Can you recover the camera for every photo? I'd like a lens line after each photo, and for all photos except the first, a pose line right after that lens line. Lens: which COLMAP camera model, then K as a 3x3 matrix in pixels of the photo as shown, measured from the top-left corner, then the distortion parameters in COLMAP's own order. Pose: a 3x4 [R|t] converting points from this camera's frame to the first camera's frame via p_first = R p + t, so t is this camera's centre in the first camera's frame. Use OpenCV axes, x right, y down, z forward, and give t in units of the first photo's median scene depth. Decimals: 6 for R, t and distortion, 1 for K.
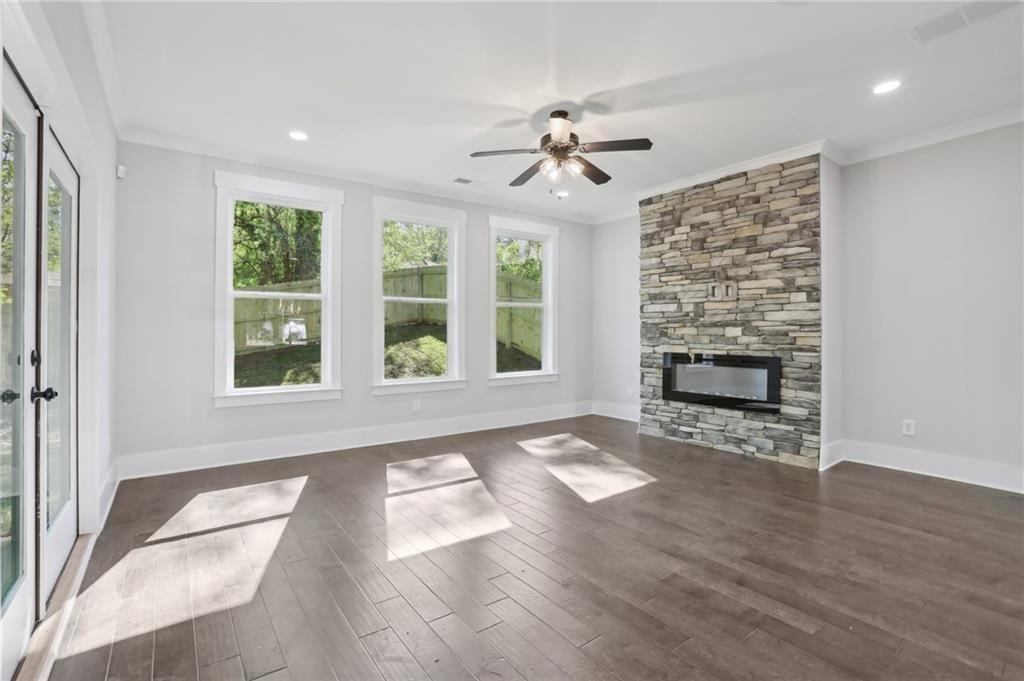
lens RADIAL K [[475.0, 0, 509.2], [0, 475.0, 334.3], [0, 0, 1]] dist [-0.003481, -0.000116]
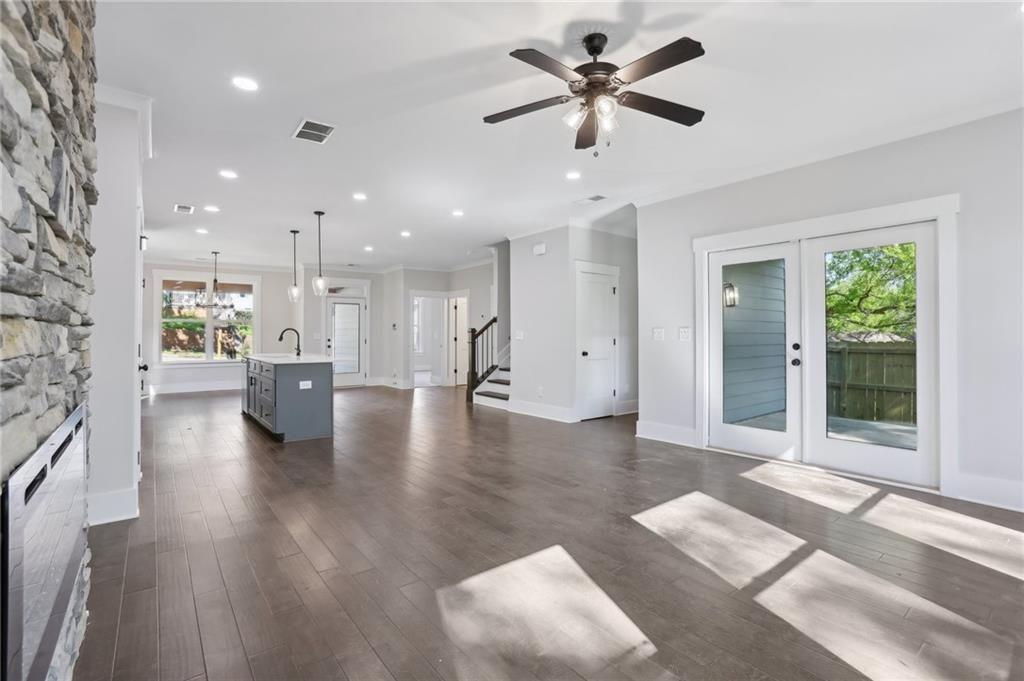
lens RADIAL K [[475.0, 0, 512.3], [0, 475.0, 335.6], [0, 0, 1]] dist [-0.003481, -0.000116]
pose [[-0.999002, 0.004554, -0.044433, 0.259799], [0.004731, 0.999981, -0.003882, -0.005707], [0.044414, -0.004089, -0.999005, 1.674795]]
